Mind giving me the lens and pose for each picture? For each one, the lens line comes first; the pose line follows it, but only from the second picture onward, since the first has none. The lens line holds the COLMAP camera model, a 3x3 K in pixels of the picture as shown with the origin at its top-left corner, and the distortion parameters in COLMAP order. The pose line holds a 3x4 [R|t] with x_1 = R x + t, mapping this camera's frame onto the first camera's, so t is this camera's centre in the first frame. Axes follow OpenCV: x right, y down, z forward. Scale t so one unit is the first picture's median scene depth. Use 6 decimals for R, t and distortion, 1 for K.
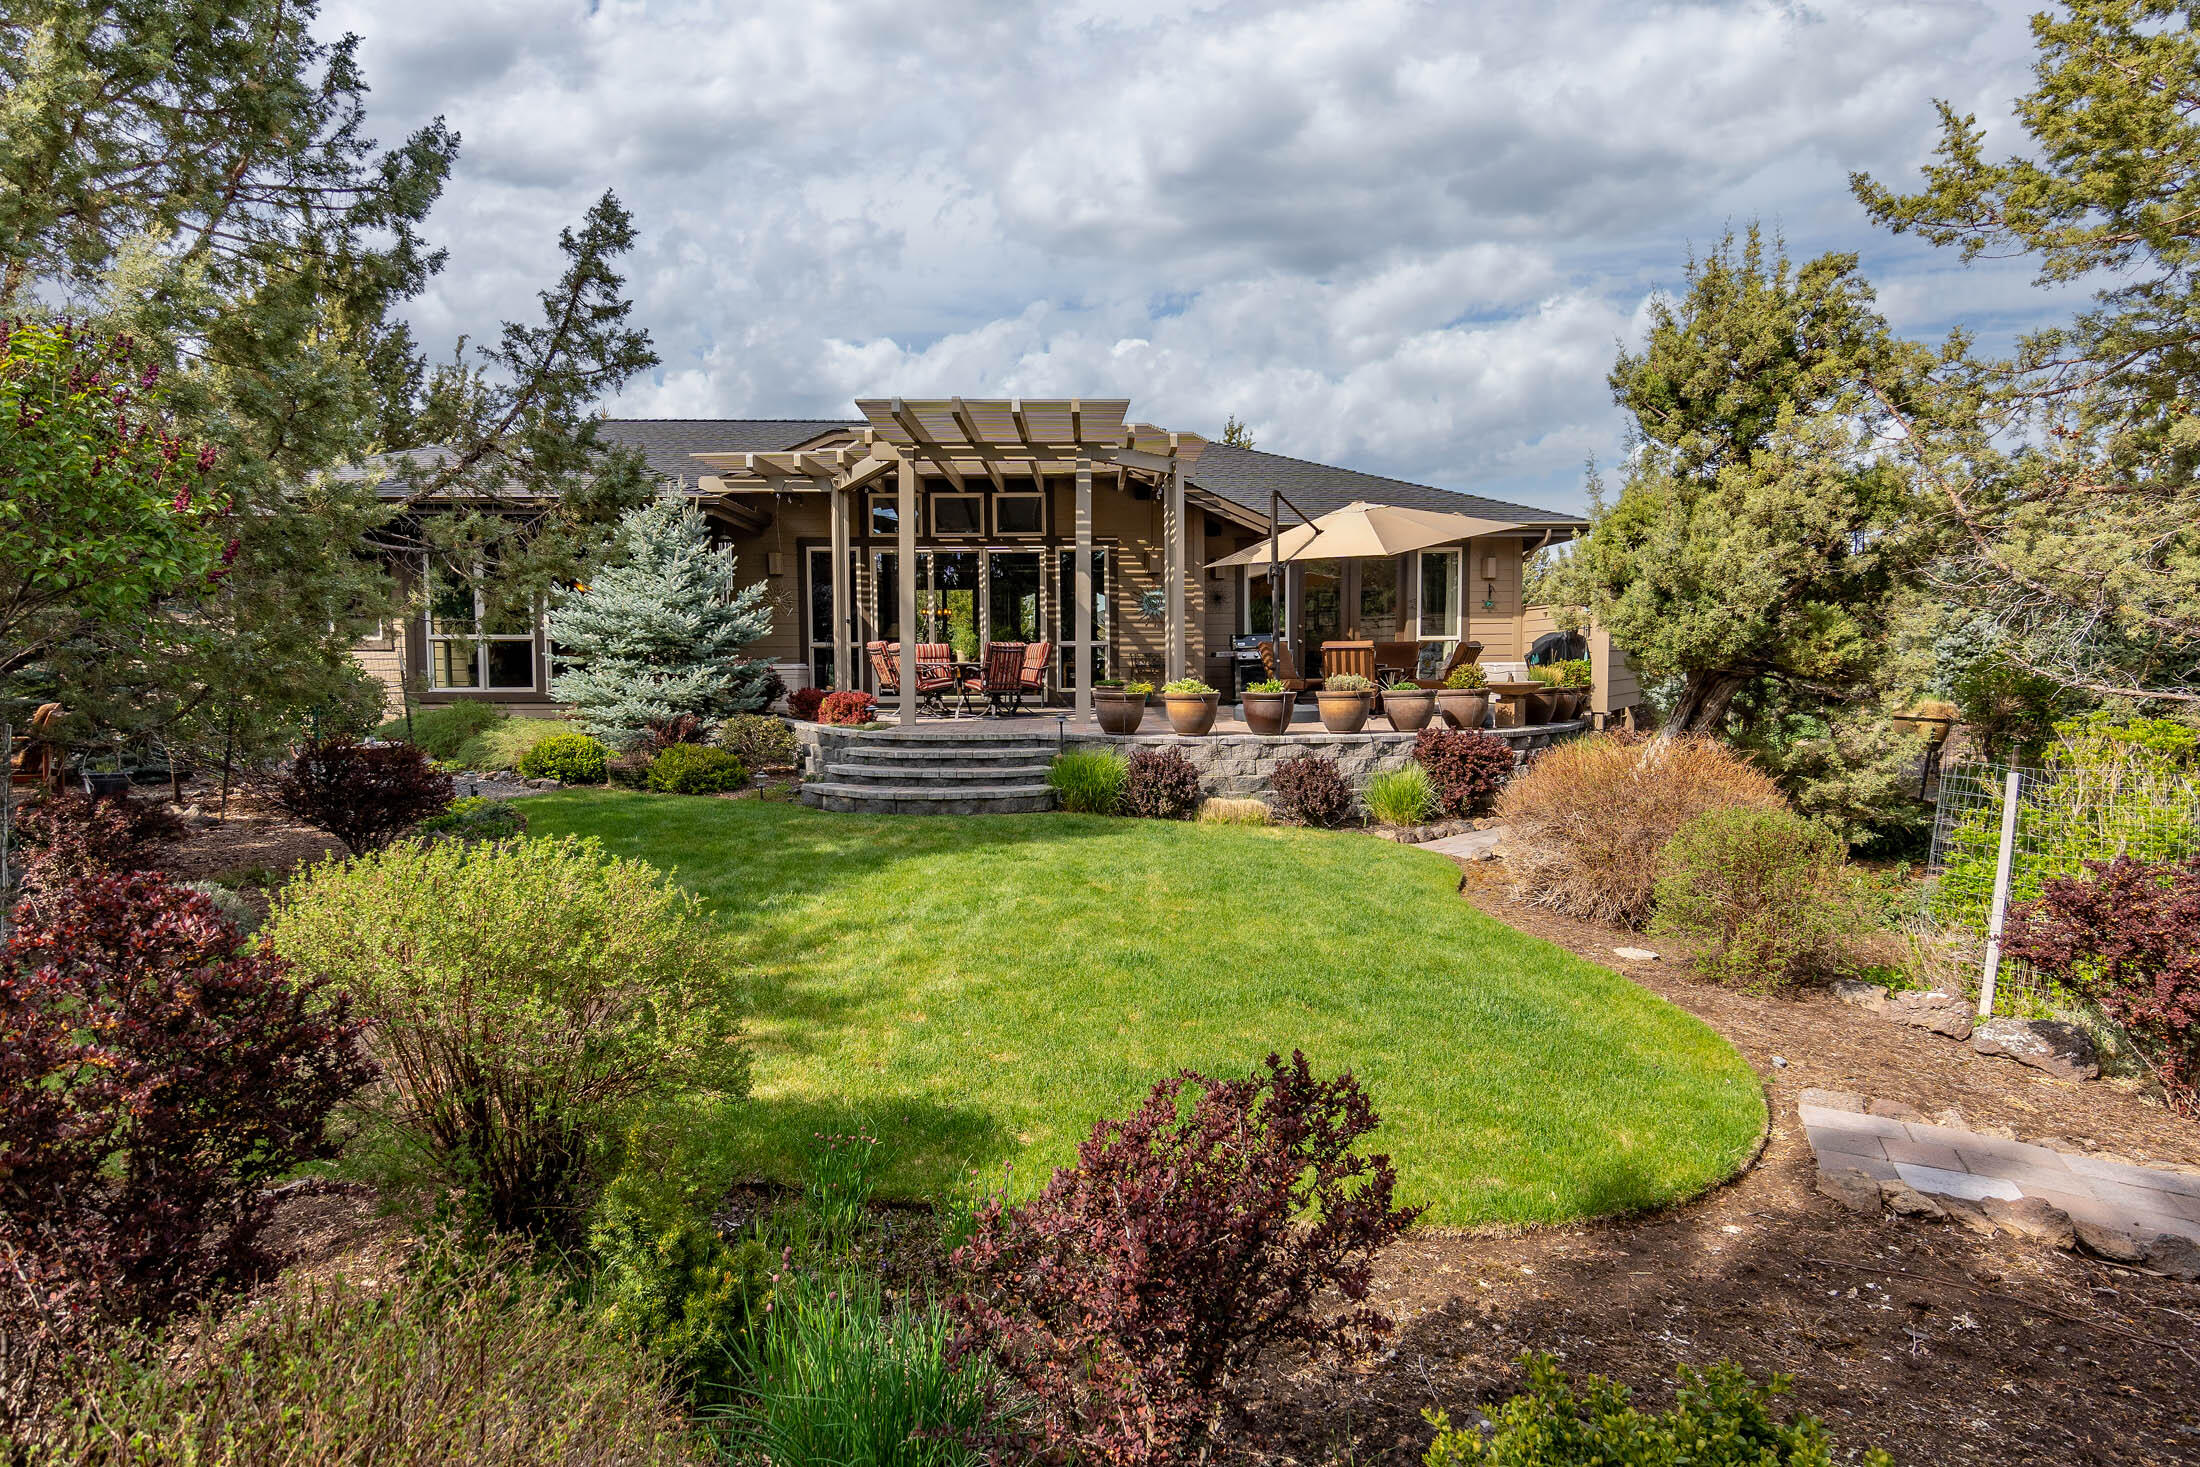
lens RADIAL K [[1170.8, 0, 1094.7], [0, 1170.8, 730.3], [0, 0, 1]] dist [0.000539, 0.000250]
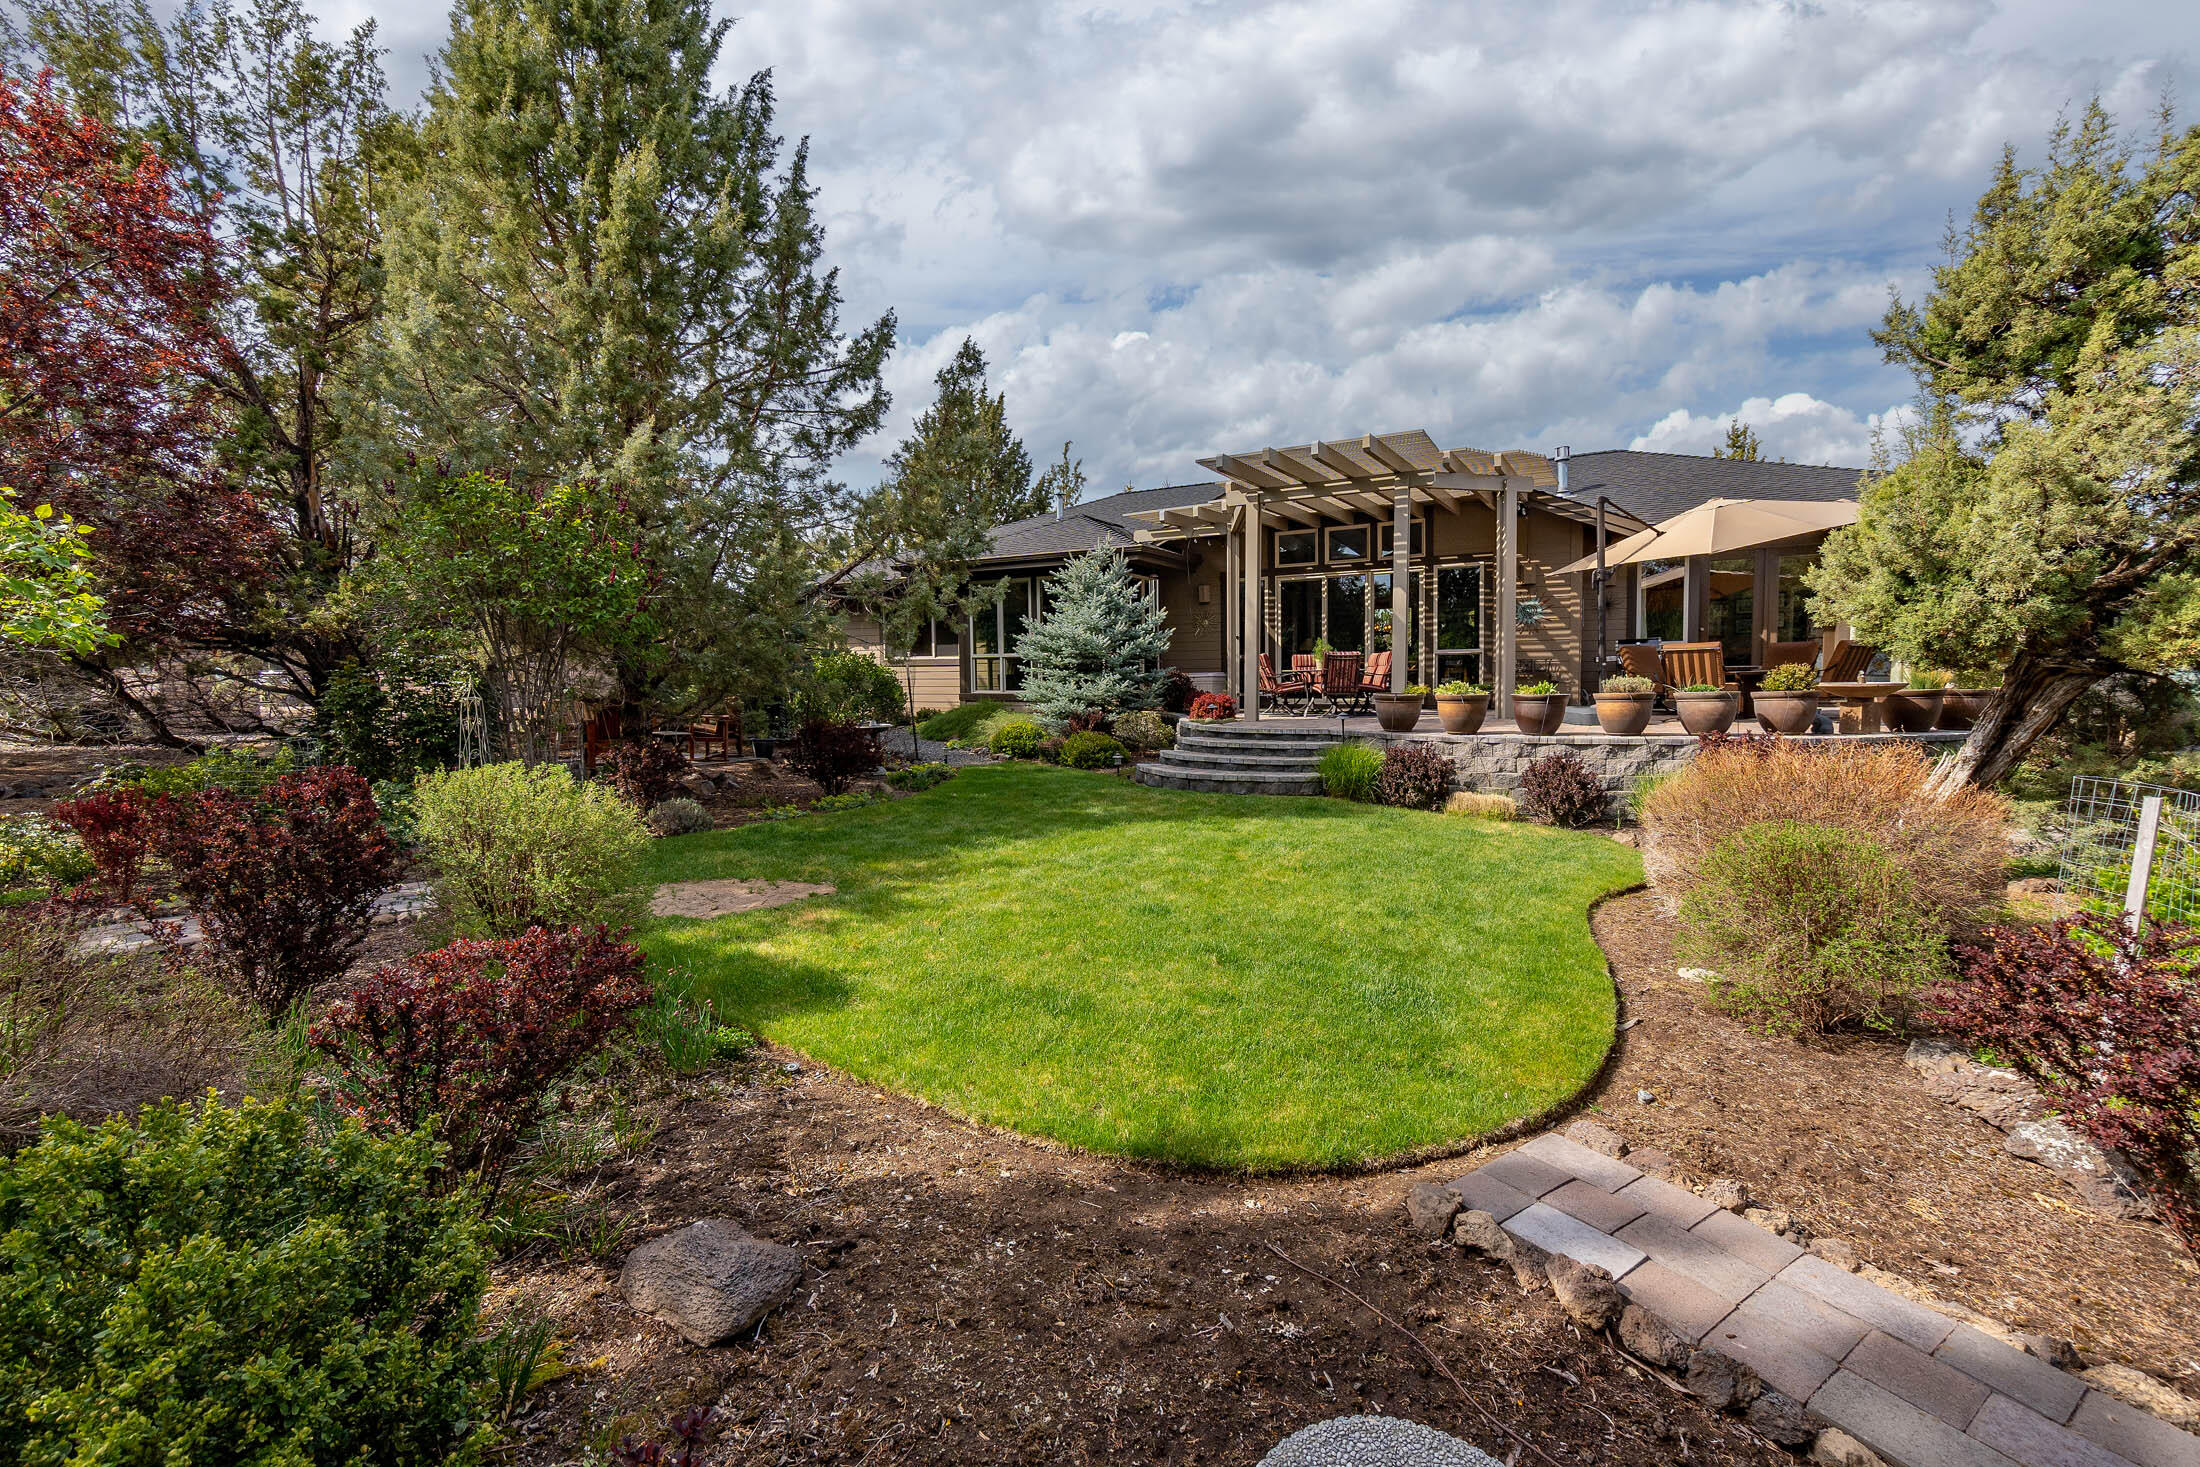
lens RADIAL K [[968.2, 0, 1096.9], [0, 968.2, 732.9], [0, 0, 1]] dist [0.004725, 0.001516]
pose [[0.853023, 0.024248, -0.521310, 0.259550], [-0.023556, 0.999691, 0.007953, 0.004186], [0.521342, 0.005496, 0.853330, 0.062695]]
